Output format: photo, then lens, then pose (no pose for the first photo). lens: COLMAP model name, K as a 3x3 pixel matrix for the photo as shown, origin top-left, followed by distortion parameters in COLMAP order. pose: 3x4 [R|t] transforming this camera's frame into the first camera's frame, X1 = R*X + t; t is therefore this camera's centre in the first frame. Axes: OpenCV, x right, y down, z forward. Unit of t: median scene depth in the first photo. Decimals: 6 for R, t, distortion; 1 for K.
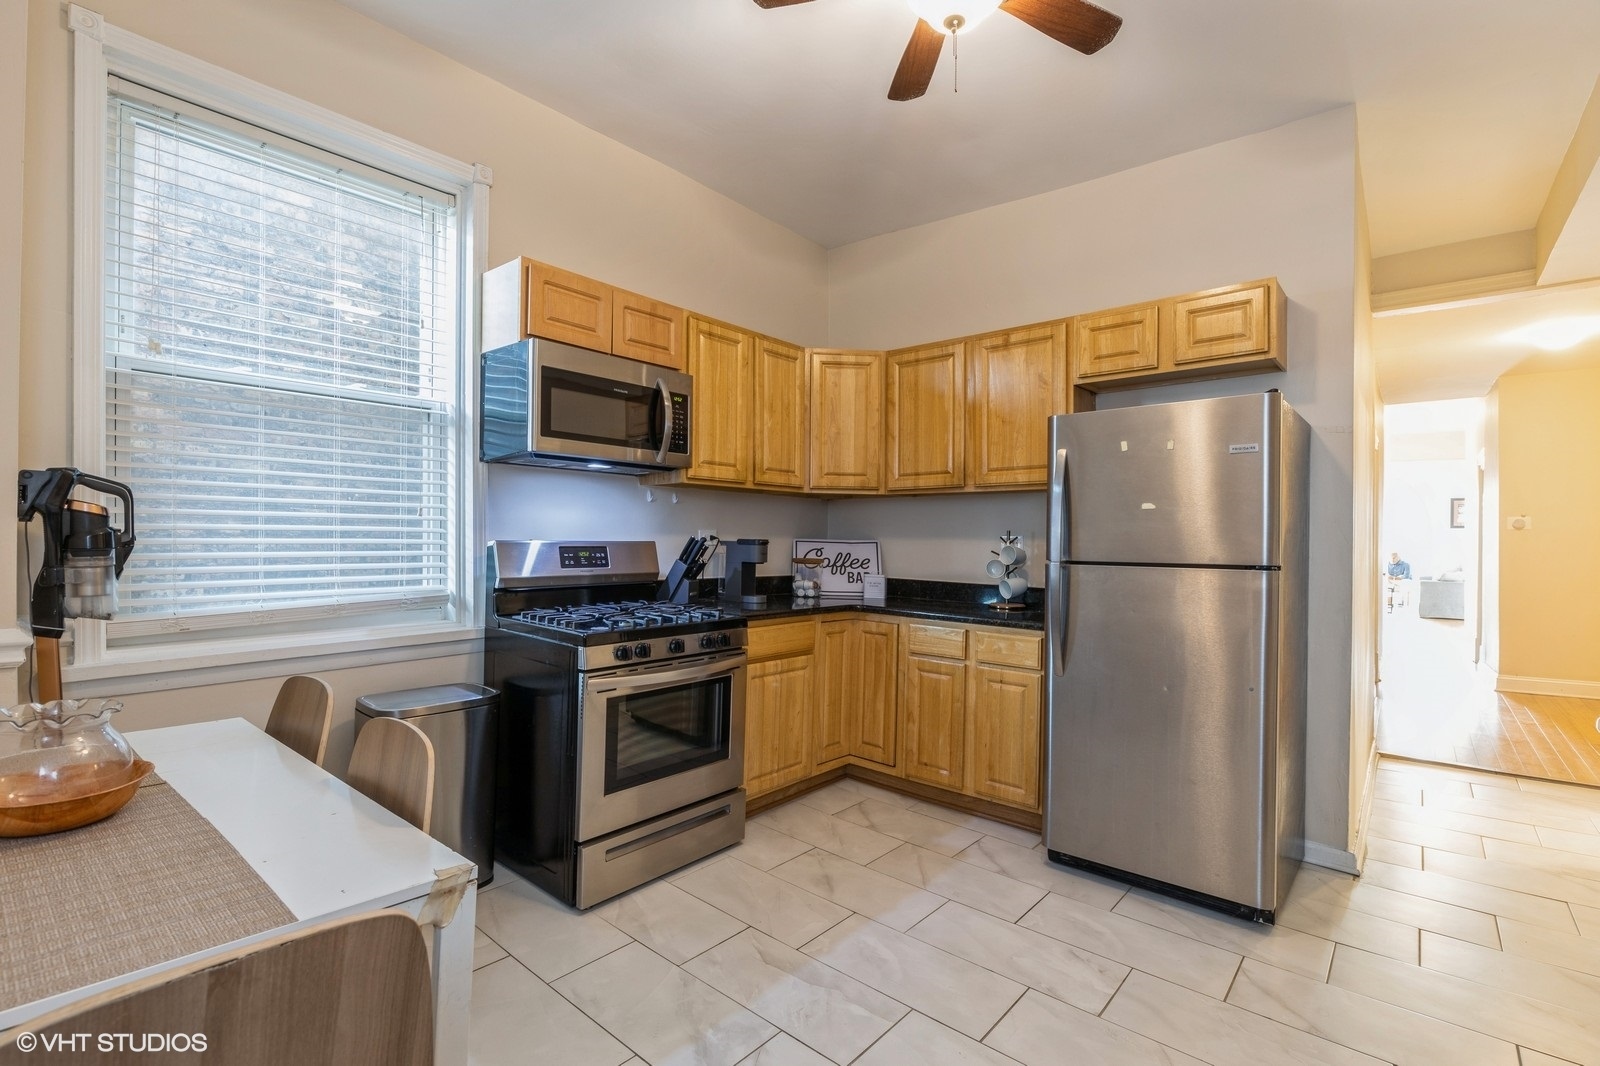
lens RADIAL K [[734.4, 0, 800.0], [0, 734.4, 533.0], [0, 0, 1]] dist [-0.002662, -0.000377]
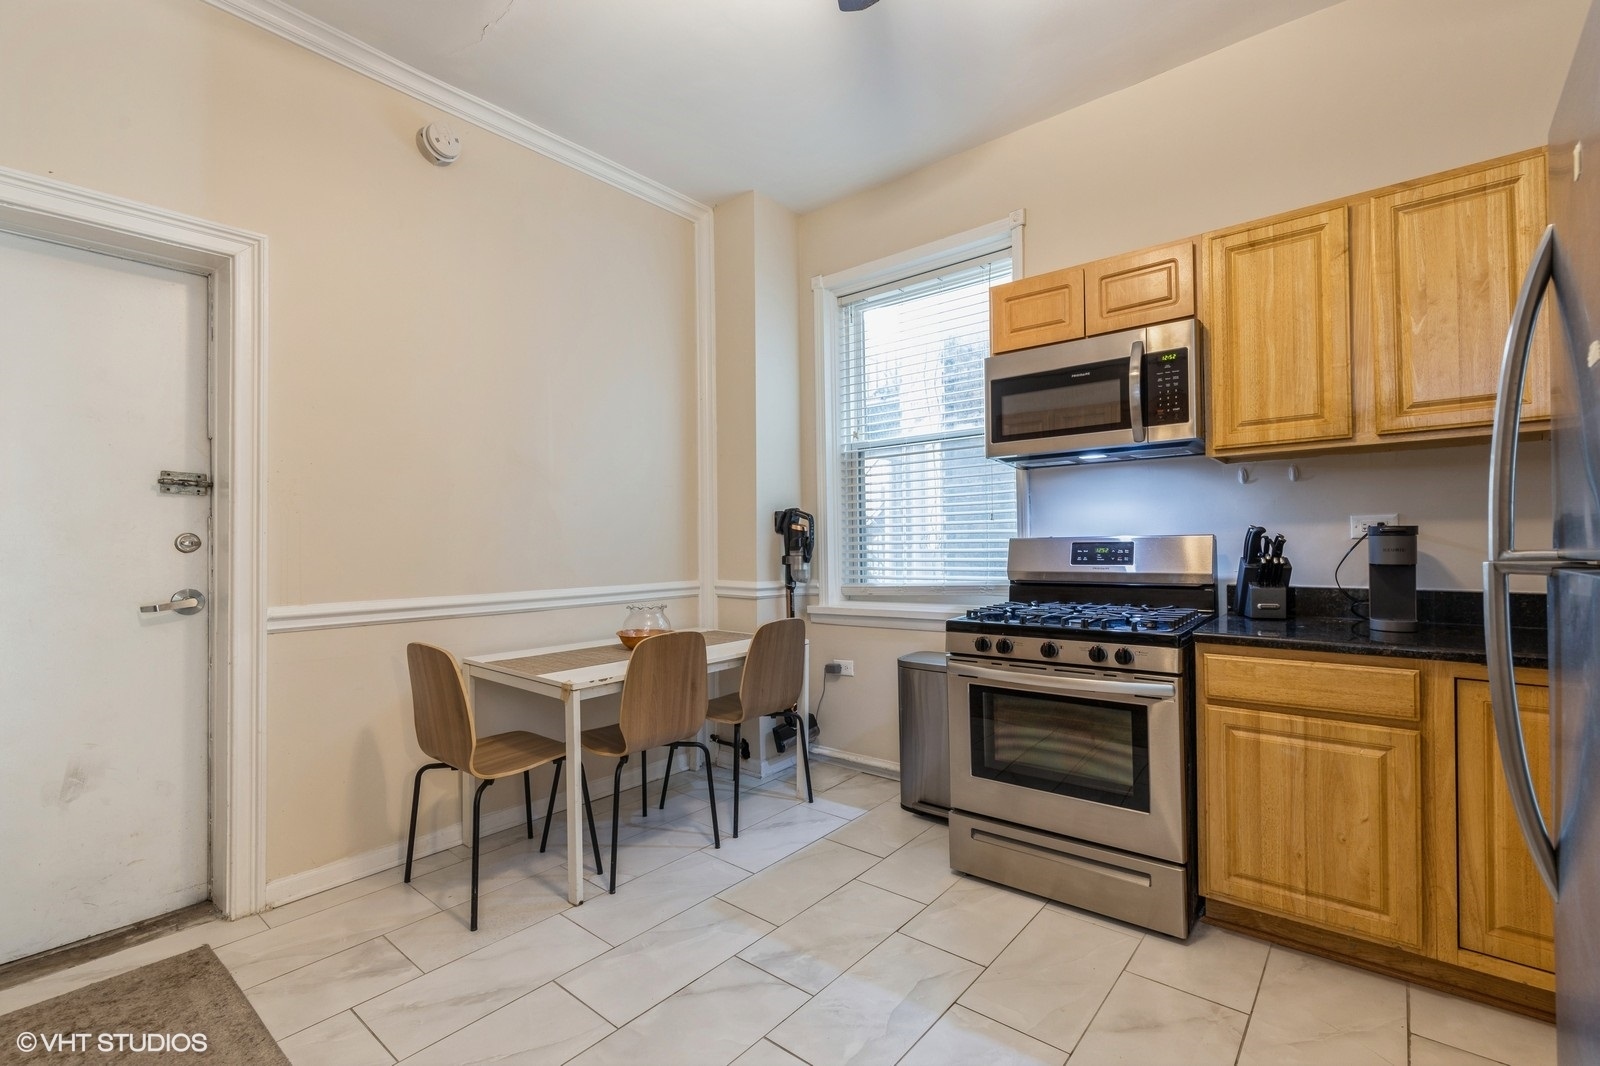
lens RADIAL K [[720.1, 0, 800.0], [0, 720.1, 533.0], [0, 0, 1]] dist [0.005360, 0.000232]
pose [[0.010639, -0.031128, -0.999459, 0.646873], [0.020215, 0.999318, -0.030908, 0.027910], [0.999739, -0.019875, 0.011261, 0.614770]]
